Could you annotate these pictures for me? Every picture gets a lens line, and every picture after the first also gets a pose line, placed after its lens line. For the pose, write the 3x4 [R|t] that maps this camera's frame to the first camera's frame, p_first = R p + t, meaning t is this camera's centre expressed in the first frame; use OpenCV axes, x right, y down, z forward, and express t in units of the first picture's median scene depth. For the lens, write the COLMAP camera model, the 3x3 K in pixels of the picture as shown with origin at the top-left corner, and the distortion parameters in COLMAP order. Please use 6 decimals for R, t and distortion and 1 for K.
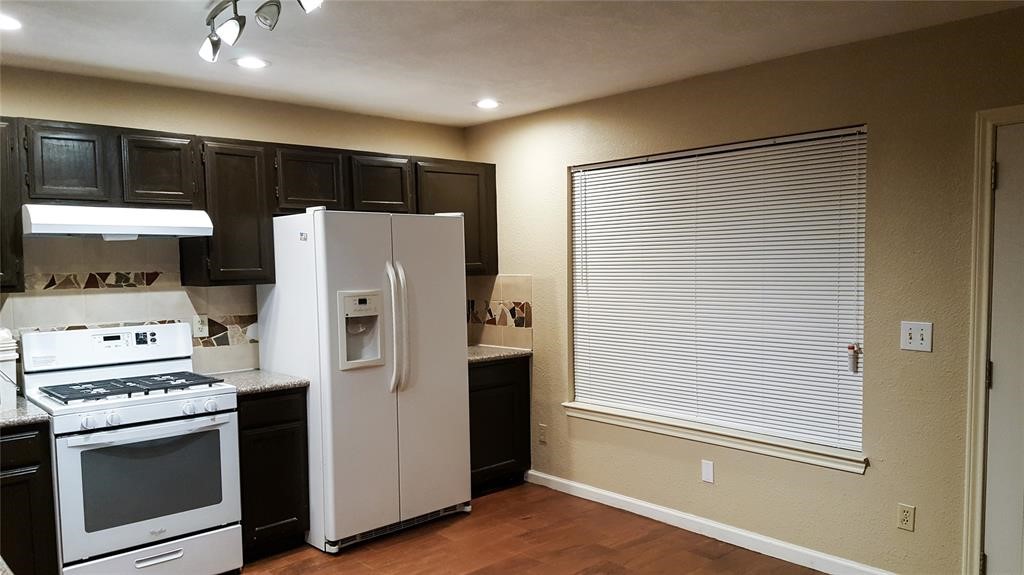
lens RADIAL K [[775.6, 0, 520.6], [0, 775.6, 306.5], [0, 0, 1]] dist [0.187528, -0.281964]
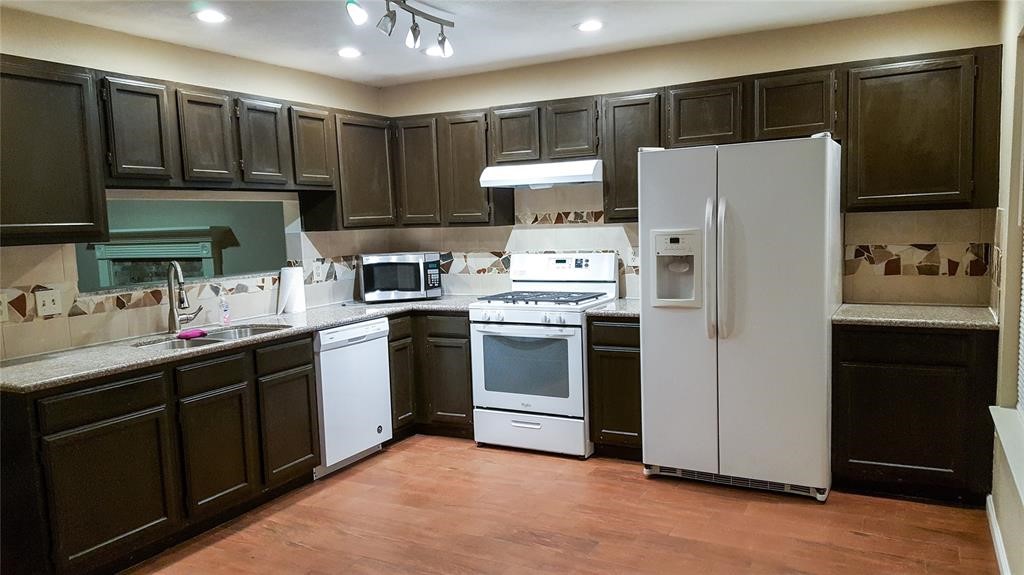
lens RADIAL K [[775.6, 0, 520.6], [0, 775.6, 306.5], [0, 0, 1]] dist [0.187528, -0.281964]
pose [[0.320480, 0.116481, -0.940066, 0.689160], [-0.028925, 0.993151, 0.113198, -0.030326], [0.946814, -0.009087, 0.321654, 0.506273]]
